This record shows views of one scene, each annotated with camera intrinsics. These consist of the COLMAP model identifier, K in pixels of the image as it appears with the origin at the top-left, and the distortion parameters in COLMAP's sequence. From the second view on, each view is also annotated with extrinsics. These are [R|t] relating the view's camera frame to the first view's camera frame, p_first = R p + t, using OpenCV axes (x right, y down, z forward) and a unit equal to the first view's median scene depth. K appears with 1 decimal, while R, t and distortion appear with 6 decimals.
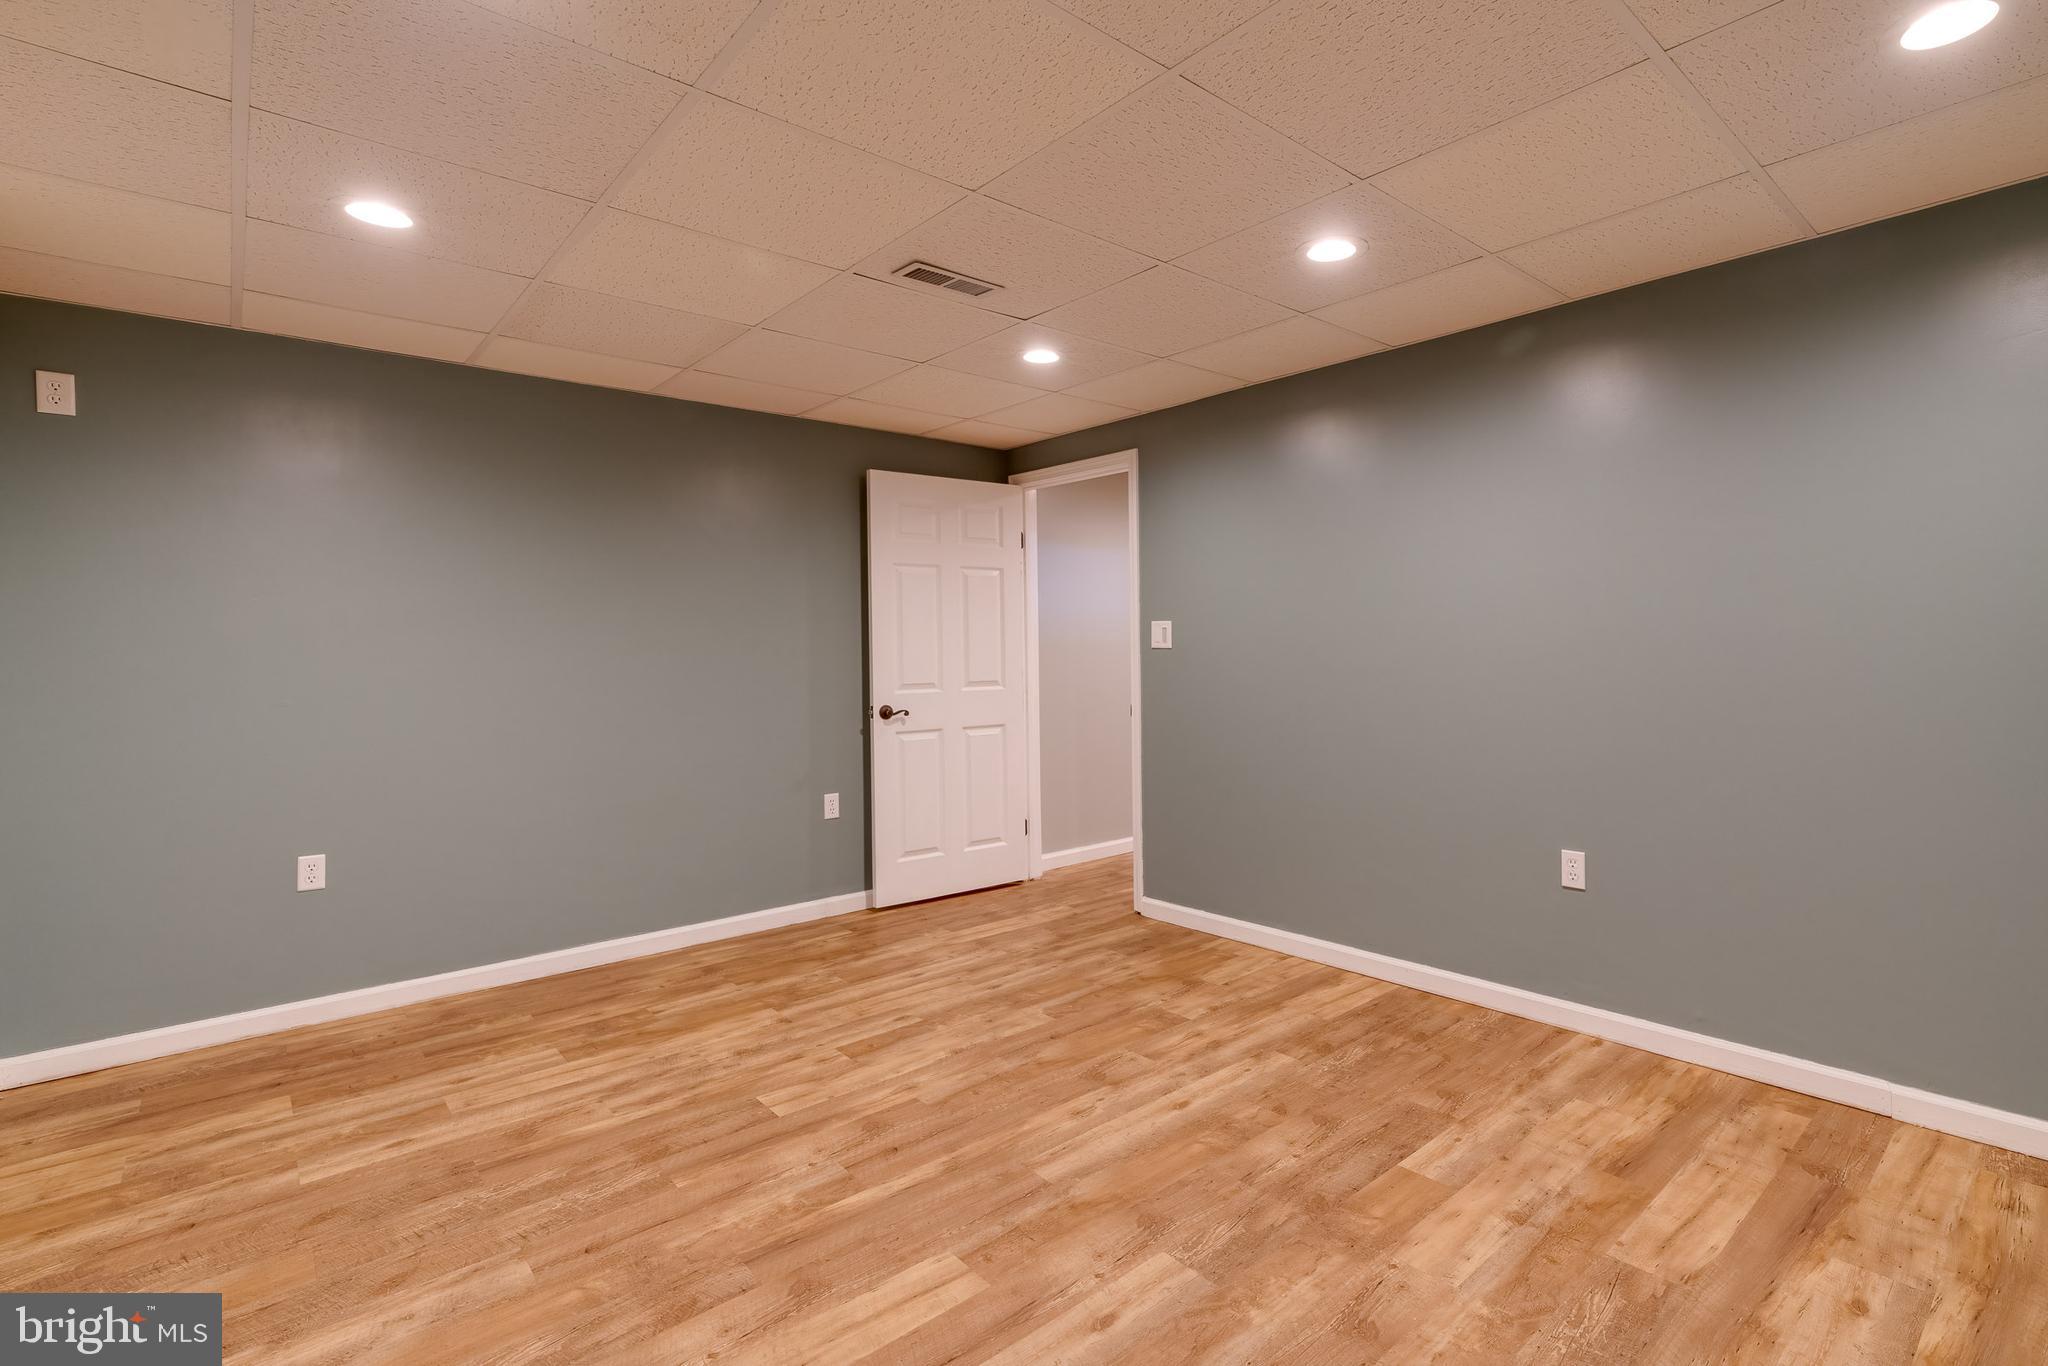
lens RADIAL K [[961.0, 0, 1024.9], [0, 961.0, 682.0], [0, 0, 1]] dist [0.001590, 0.000599]
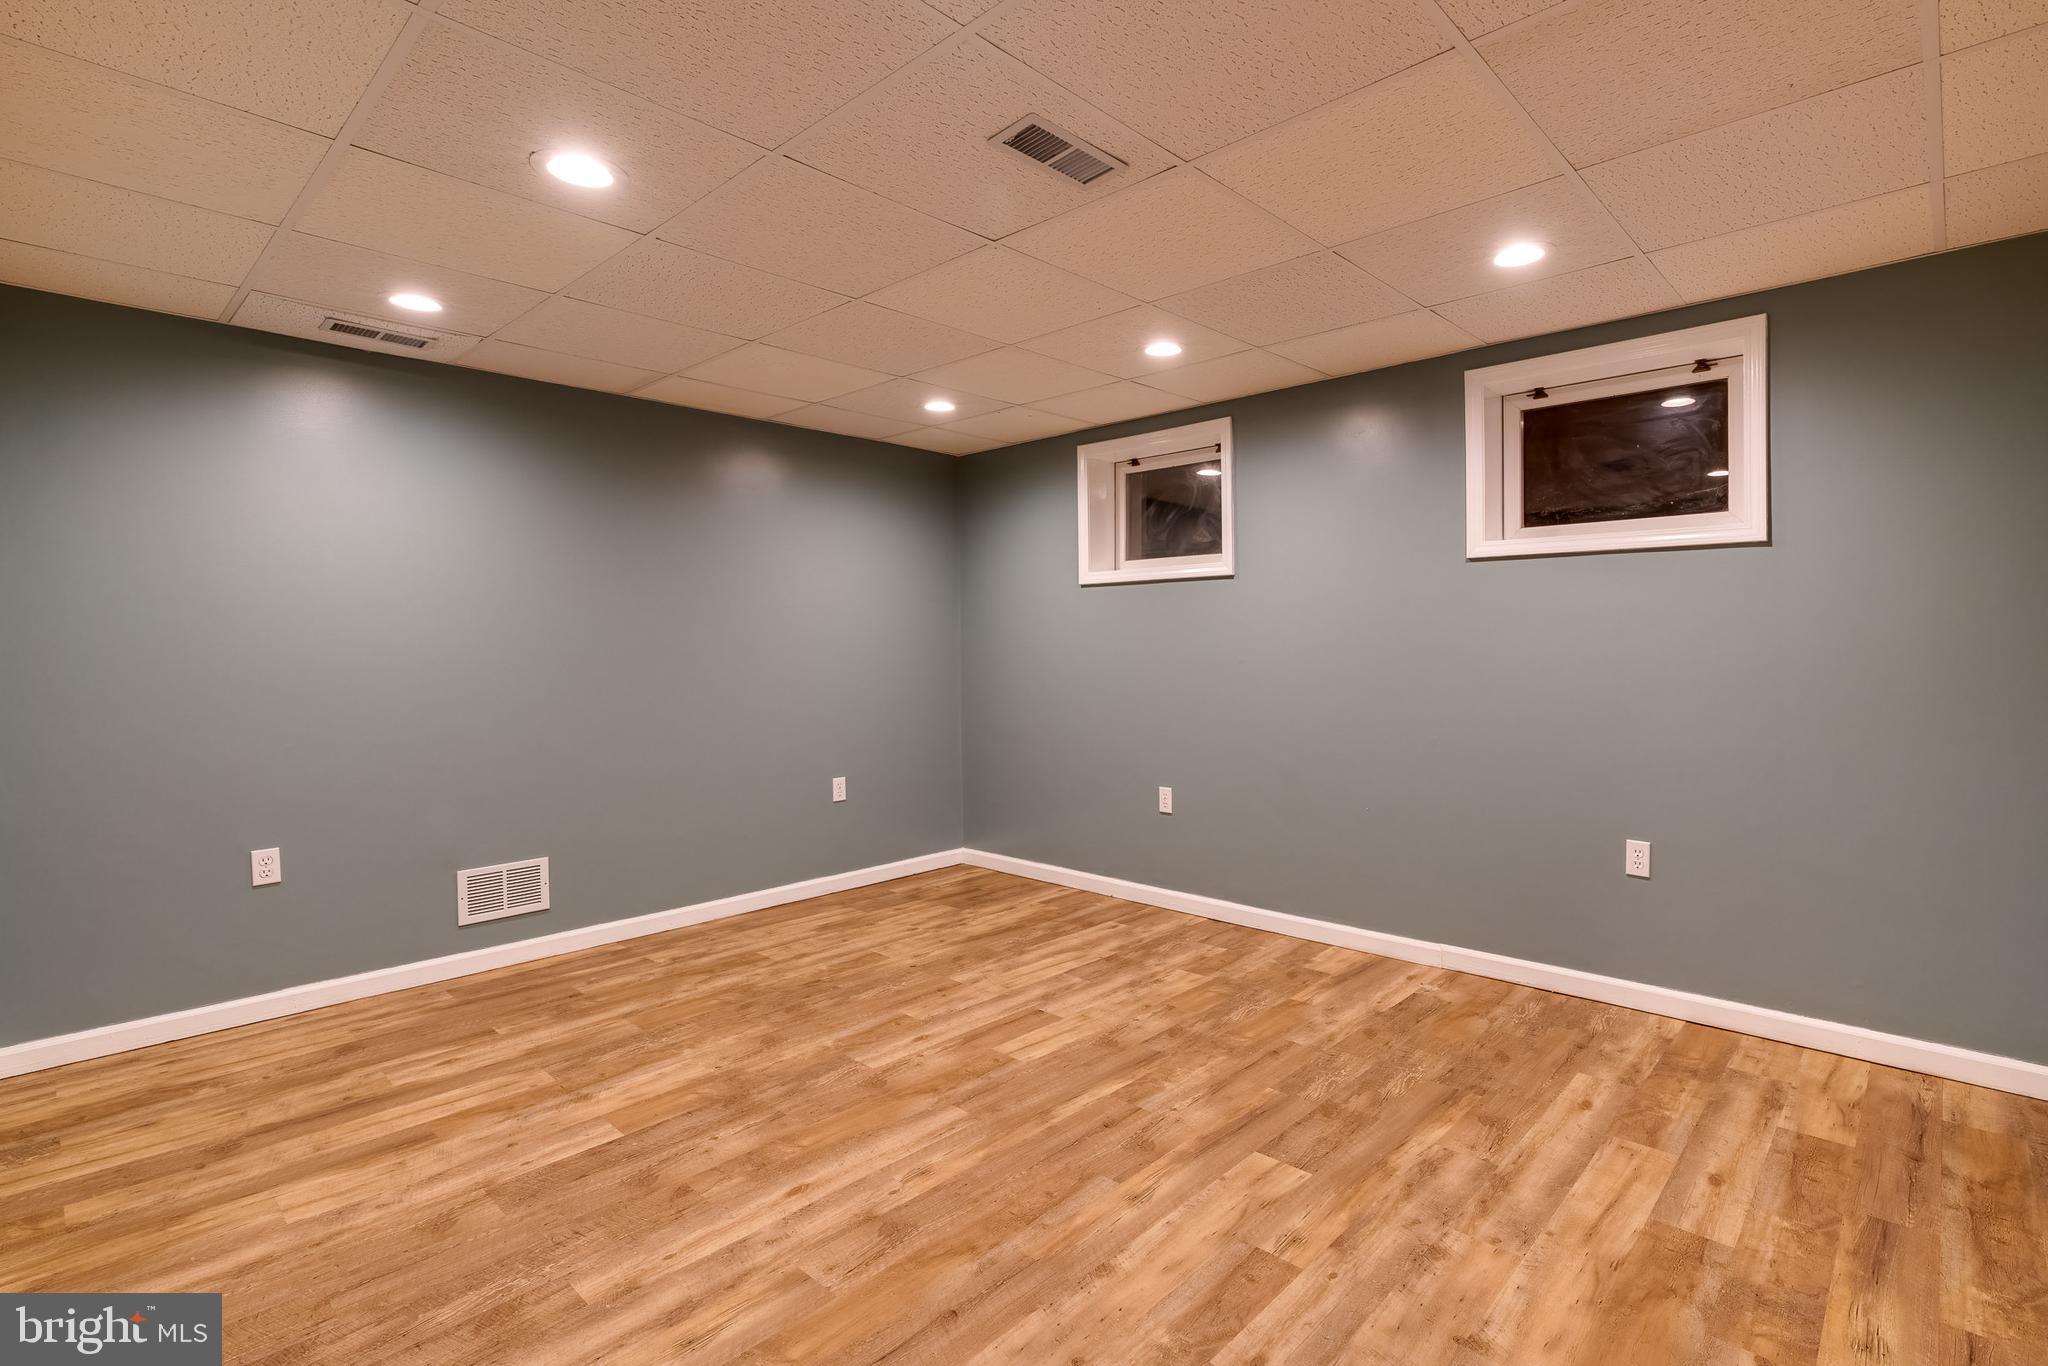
lens RADIAL K [[961.0, 0, 1023.2], [0, 961.0, 670.8], [0, 0, 1]] dist [0.001590, 0.000599]
pose [[-0.994051, 0.023939, -0.106250, 0.048556], [0.017189, 0.997802, 0.064003, -0.062203], [0.107549, 0.061796, -0.992277, 1.917036]]
